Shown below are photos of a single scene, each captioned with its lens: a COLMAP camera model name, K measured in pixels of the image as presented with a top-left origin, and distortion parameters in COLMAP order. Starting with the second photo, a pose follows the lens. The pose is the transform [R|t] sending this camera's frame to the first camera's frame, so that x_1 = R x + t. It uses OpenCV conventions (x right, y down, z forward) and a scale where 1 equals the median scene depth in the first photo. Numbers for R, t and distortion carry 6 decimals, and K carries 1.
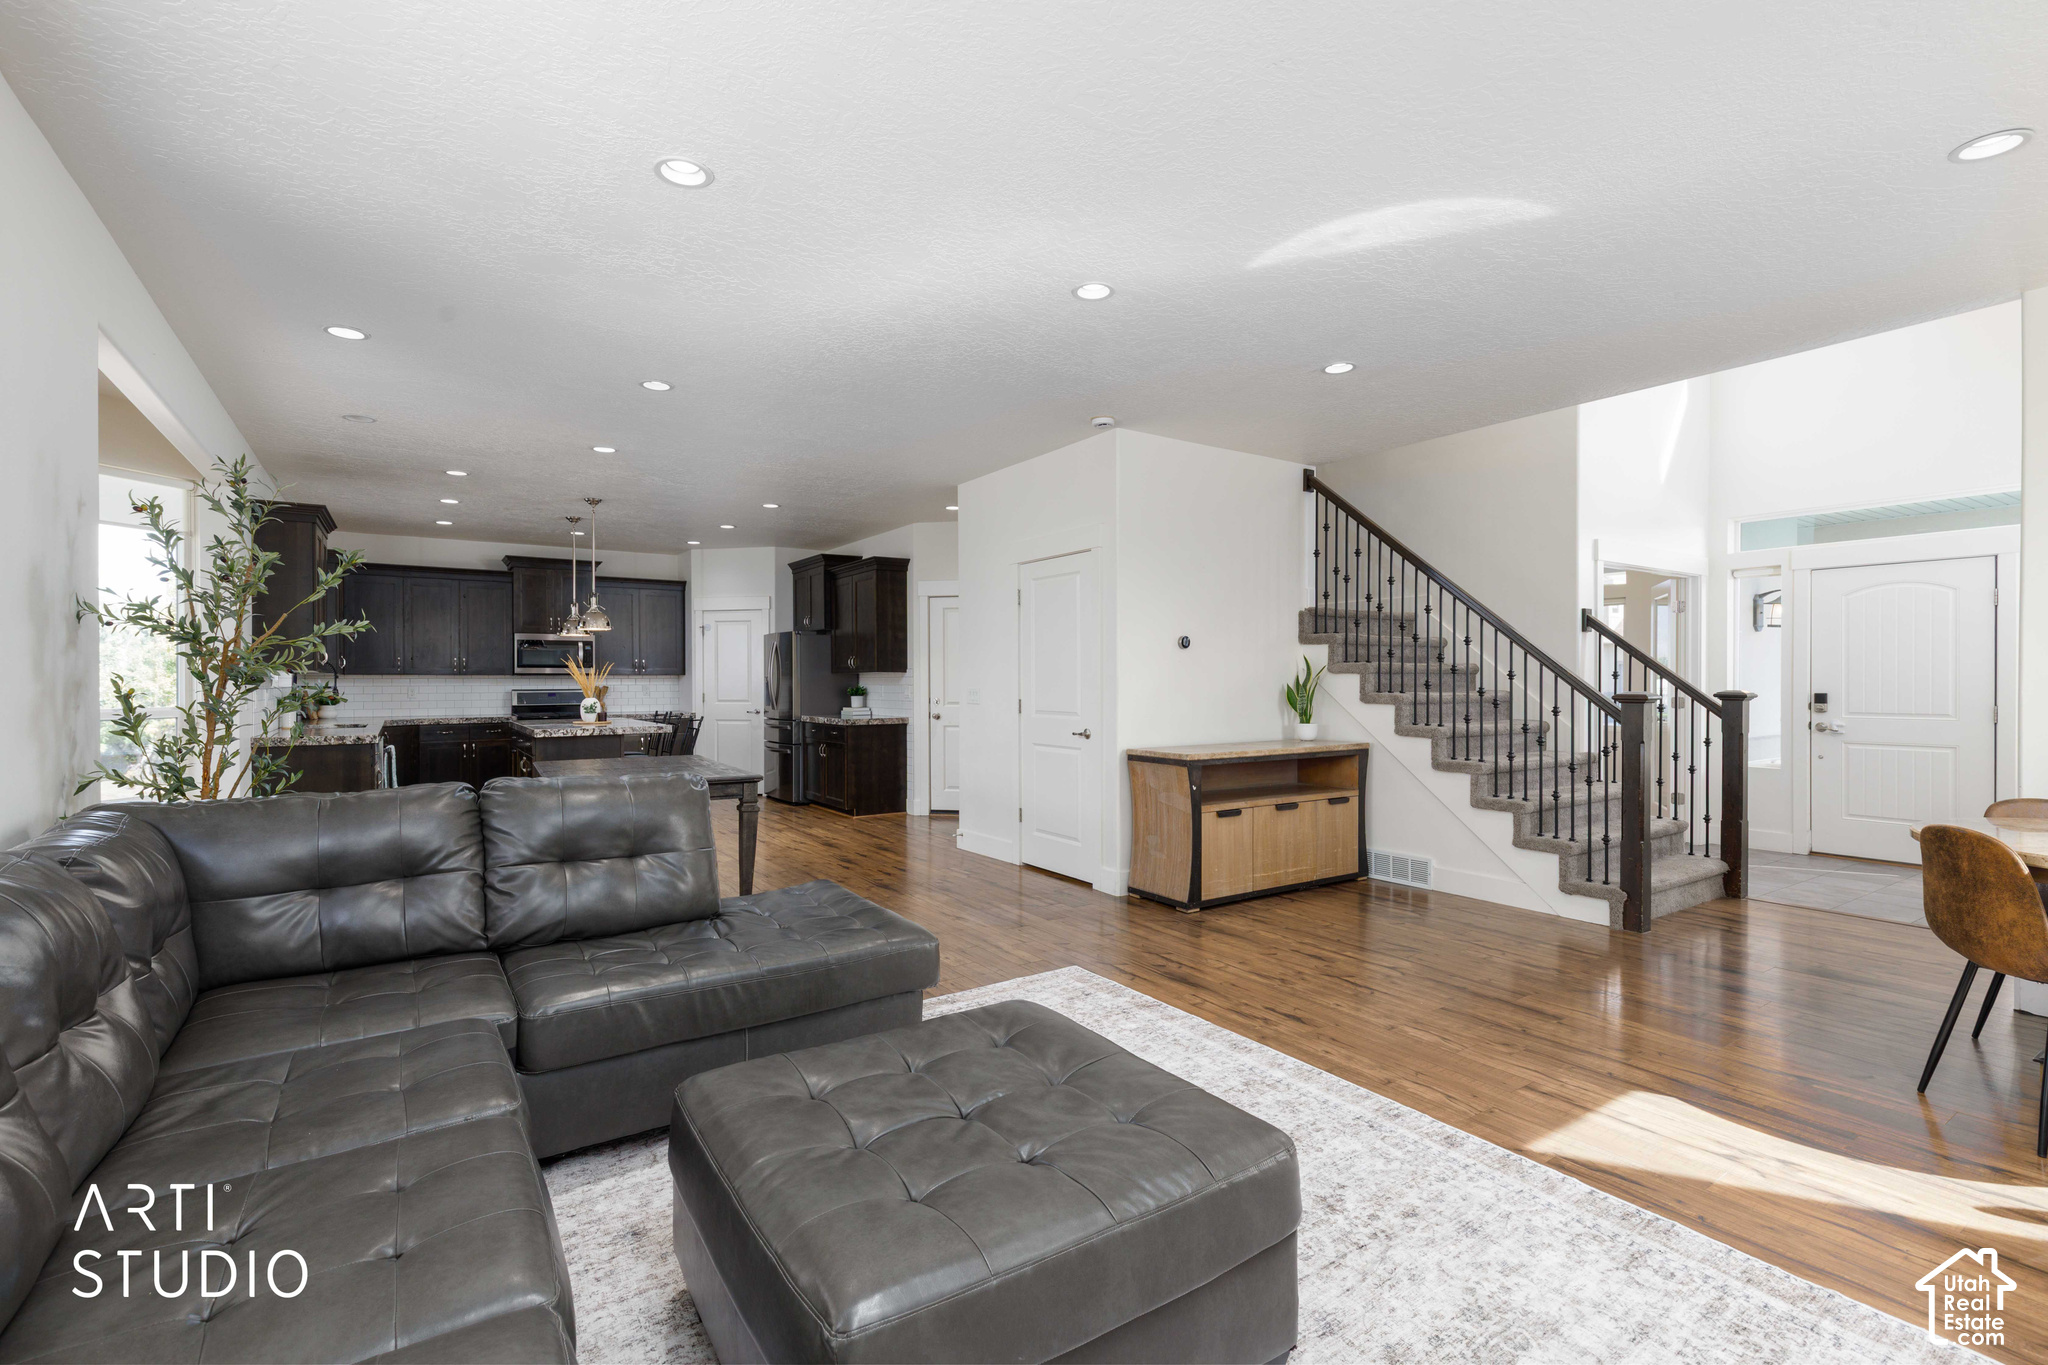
lens RADIAL K [[922.9, 0, 1021.7], [0, 922.9, 684.1], [0, 0, 1]] dist [0.001457, -0.000062]
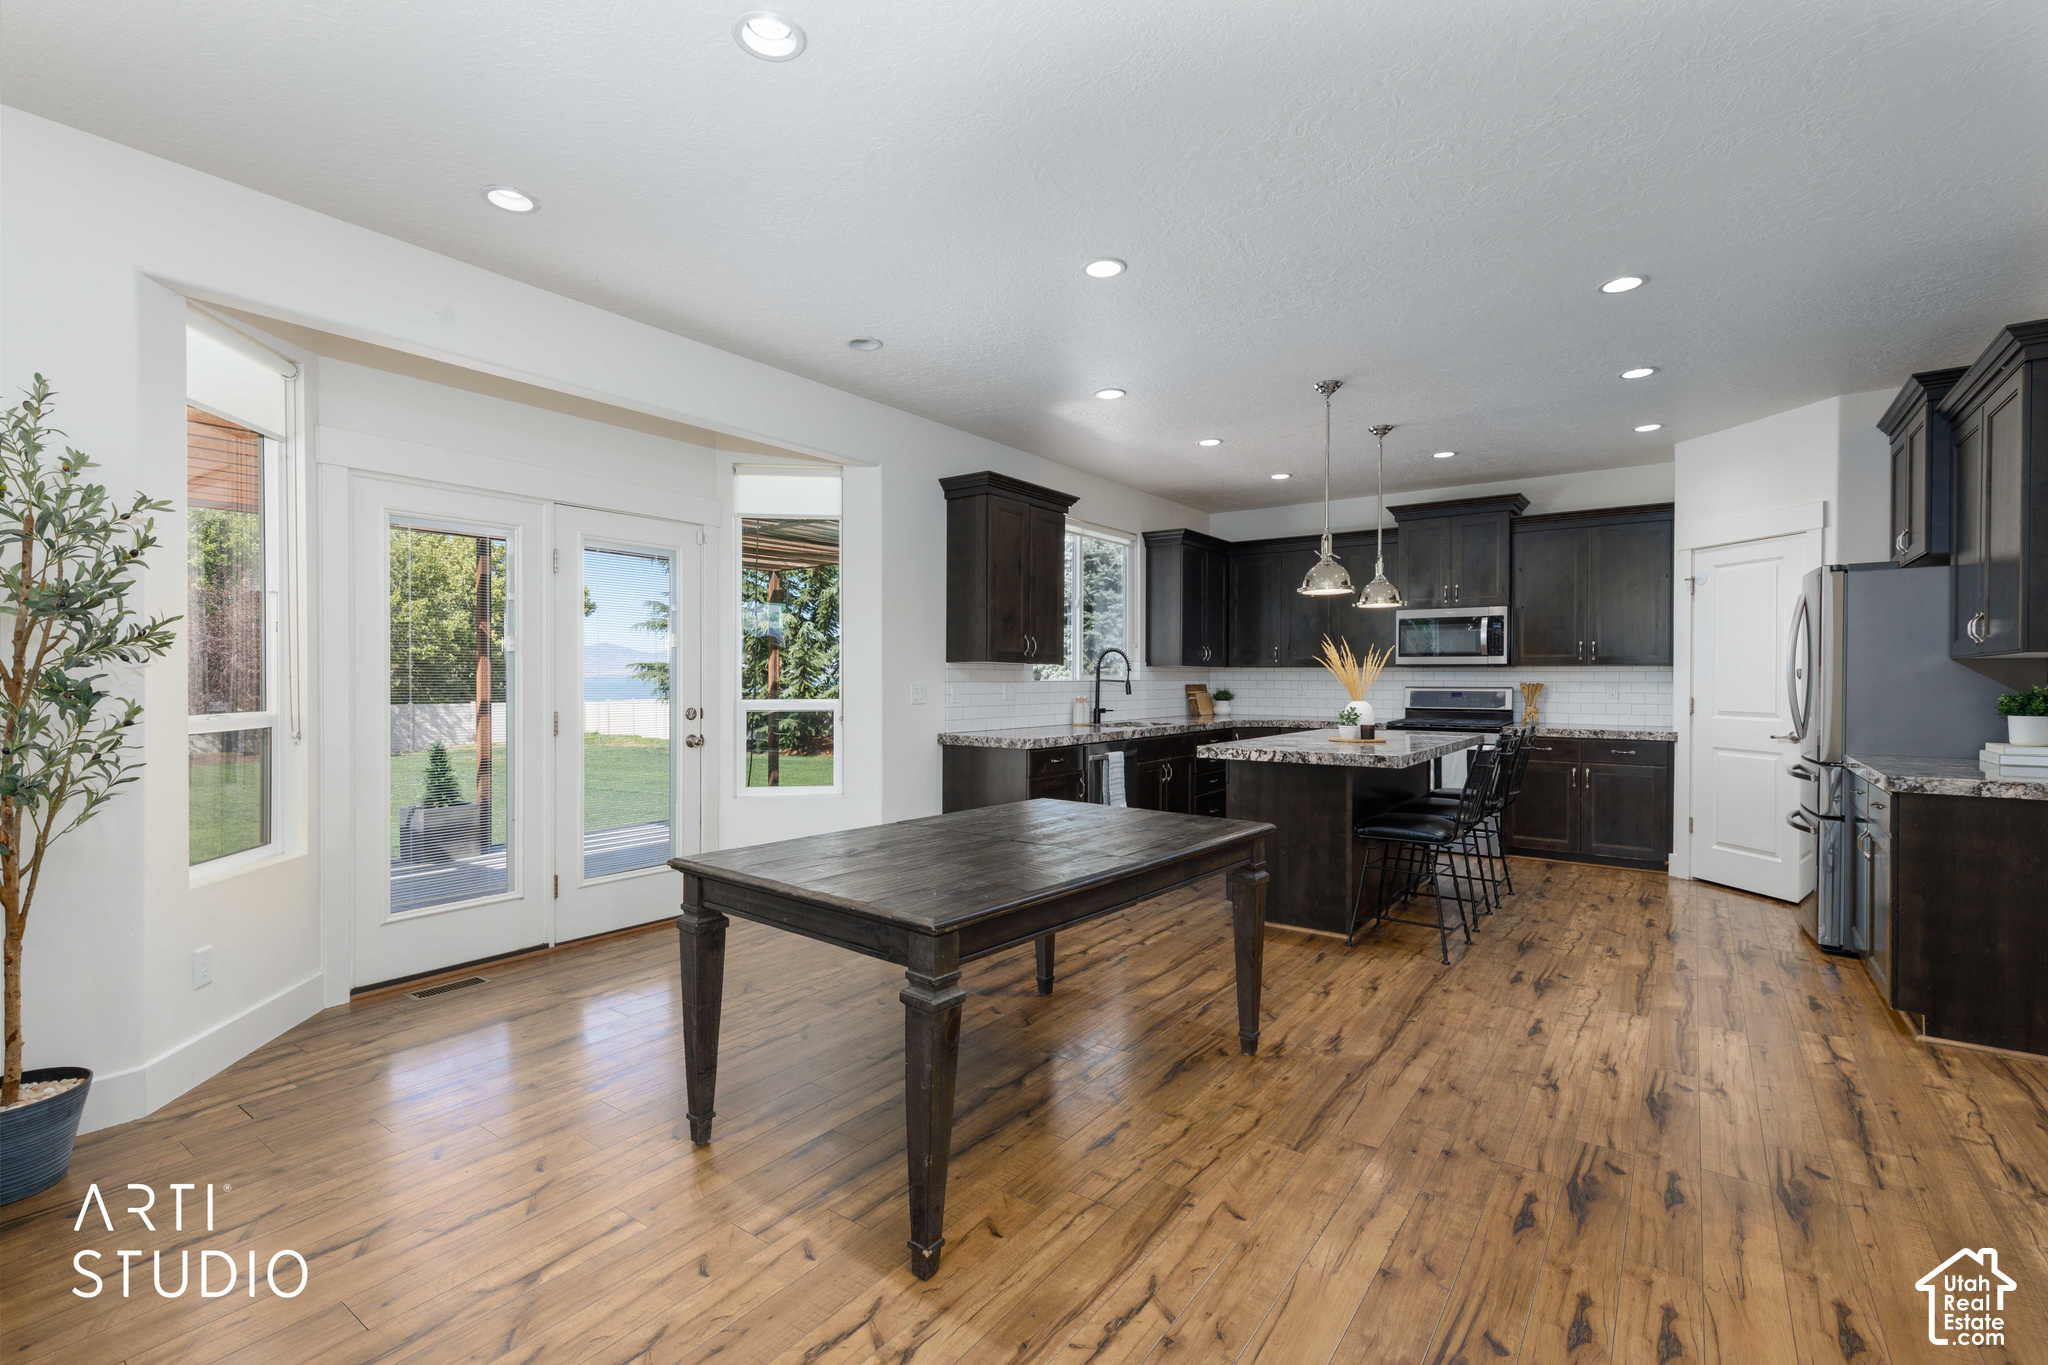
lens RADIAL K [[922.9, 0, 1019.0], [0, 922.9, 681.9], [0, 0, 1]] dist [0.001457, -0.000062]
pose [[0.335952, 0.010737, -0.941818, 0.043087], [-0.009386, 0.999924, 0.008051, -0.000889], [0.941832, 0.006135, 0.336027, 0.455914]]
